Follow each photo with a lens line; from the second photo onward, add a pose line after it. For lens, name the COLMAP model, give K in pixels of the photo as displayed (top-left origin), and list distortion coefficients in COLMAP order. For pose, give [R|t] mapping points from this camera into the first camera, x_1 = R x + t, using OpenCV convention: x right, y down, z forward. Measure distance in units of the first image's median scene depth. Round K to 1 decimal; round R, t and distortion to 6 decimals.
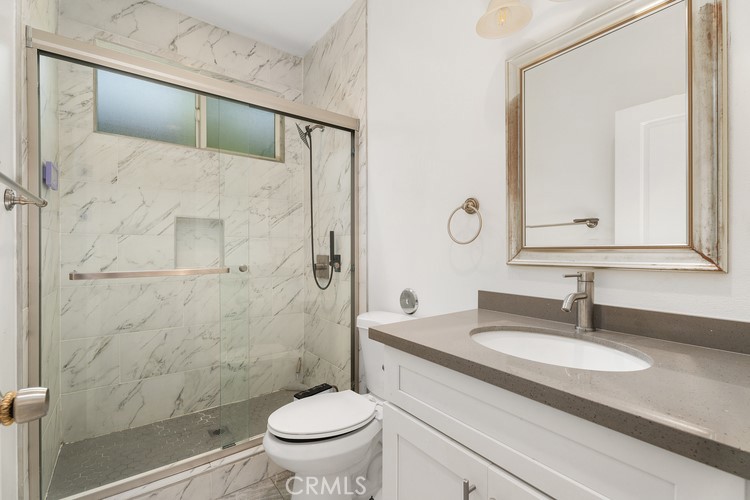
lens RADIAL K [[334.3, 0, 373.5], [0, 334.3, 251.0], [0, 0, 1]] dist [-0.000167, 0.000057]
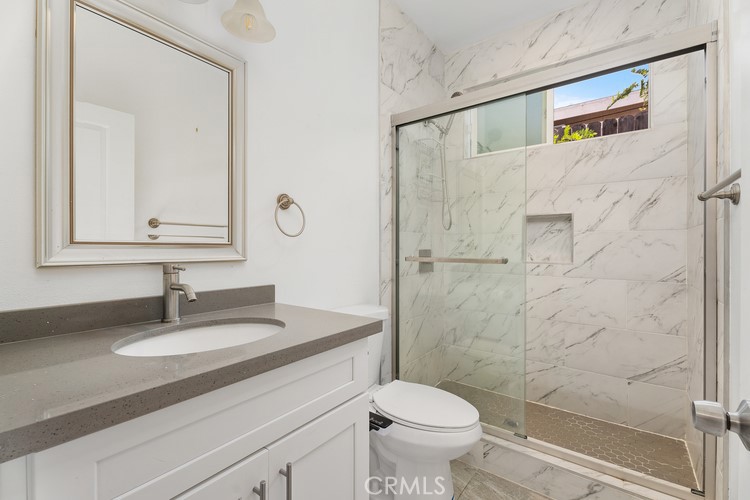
lens RADIAL K [[334.3, 0, 373.1], [0, 334.3, 248.9], [0, 0, 1]] dist [-0.000167, 0.000057]
pose [[-0.283269, -0.003649, 0.959034, -0.553807], [-0.004031, 0.999988, 0.002614, 0.001409], [-0.959032, -0.003126, -0.283280, 0.726113]]
